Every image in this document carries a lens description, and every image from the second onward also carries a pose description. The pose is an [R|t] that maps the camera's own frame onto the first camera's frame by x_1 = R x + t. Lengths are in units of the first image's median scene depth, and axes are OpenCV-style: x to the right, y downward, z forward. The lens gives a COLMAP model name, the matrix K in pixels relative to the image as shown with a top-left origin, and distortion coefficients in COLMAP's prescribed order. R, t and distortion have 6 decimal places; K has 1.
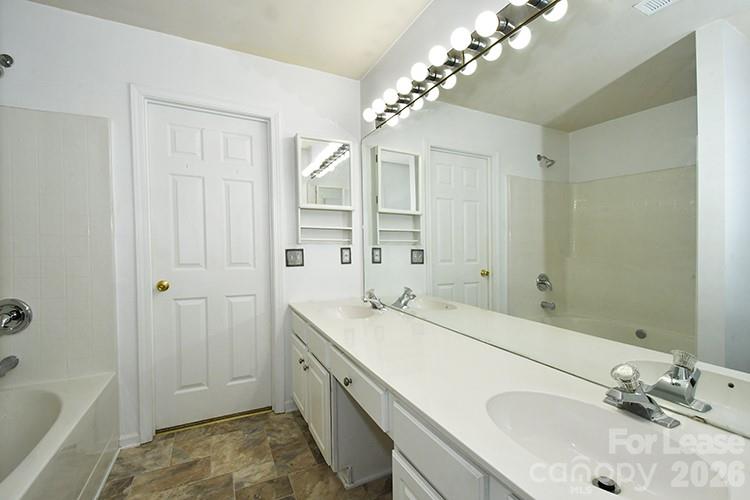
lens RADIAL K [[328.0, 0, 380.8], [0, 328.0, 258.1], [0, 0, 1]] dist [-0.001935, -0.000404]
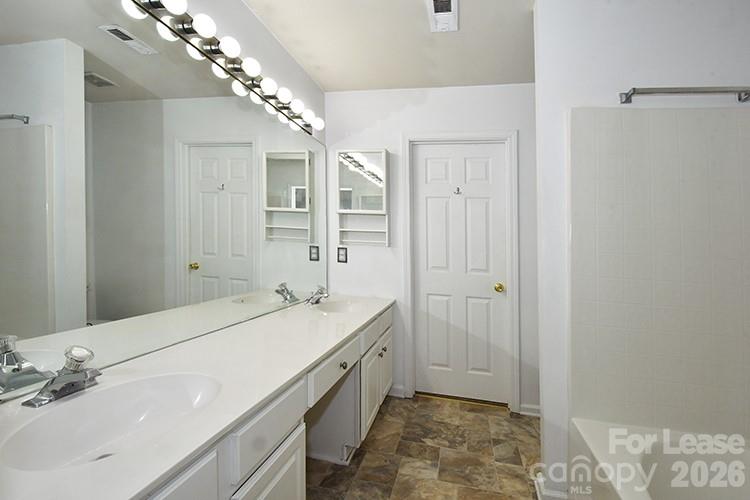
lens RADIAL K [[328.0, 0, 380.8], [0, 328.0, 258.1], [0, 0, 1]] dist [-0.001935, -0.000404]
pose [[-0.754034, -0.041194, 0.655543, -0.961525], [-0.018499, 0.998967, 0.041496, -0.046741], [-0.656575, 0.019162, -0.754017, 1.880893]]
